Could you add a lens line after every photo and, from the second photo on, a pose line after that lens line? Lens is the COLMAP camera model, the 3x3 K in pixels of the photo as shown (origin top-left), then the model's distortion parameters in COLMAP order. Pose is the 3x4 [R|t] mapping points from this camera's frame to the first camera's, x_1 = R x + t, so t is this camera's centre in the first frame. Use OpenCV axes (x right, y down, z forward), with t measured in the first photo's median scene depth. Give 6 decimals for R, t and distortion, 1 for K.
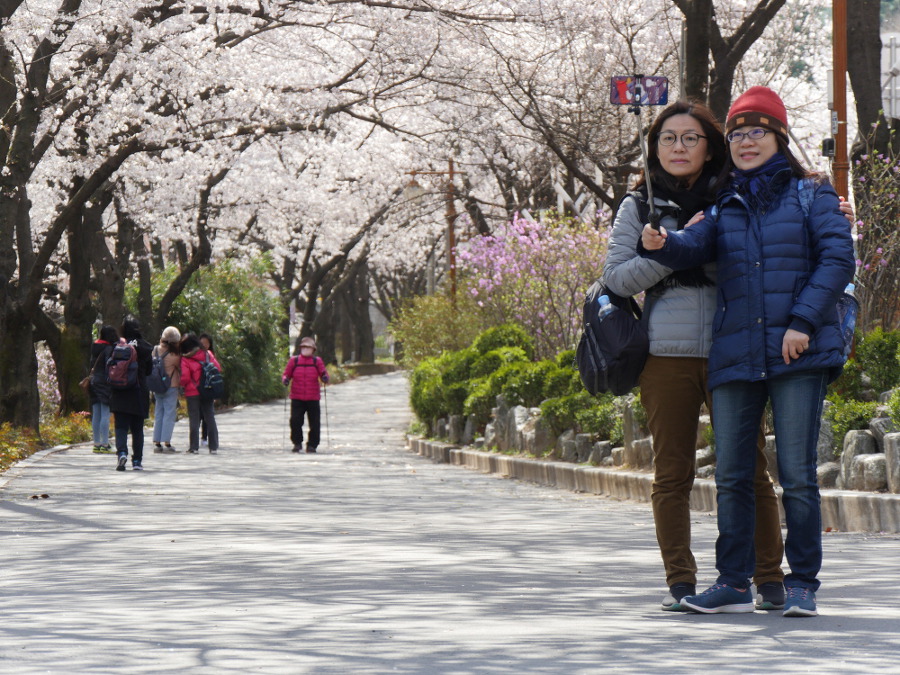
lens RADIAL K [[3416.4, 0, 450.0], [0, 3416.4, 337.5], [0, 0, 1]] dist [0.088671, 1.733523]
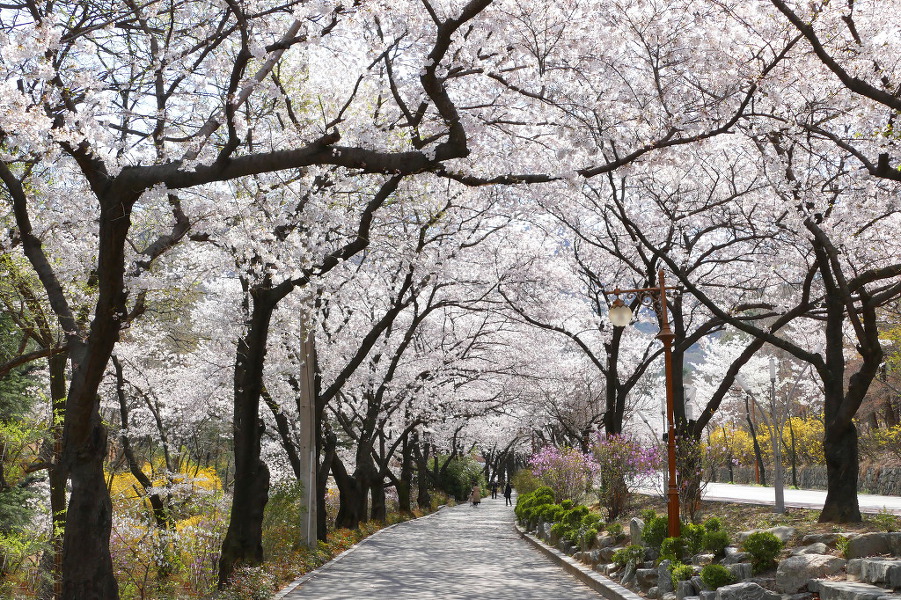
lens RADIAL K [[1043.6, 0, 450.5], [0, 1043.6, 300.0], [0, 0, 1]] dist [-0.291041, 0.001551]
pose [[0.996253, -0.009778, -0.085932, 0.012055], [-0.004644, 0.986105, -0.166057, -0.013043], [0.086362, 0.165834, 0.982365, 0.133447]]
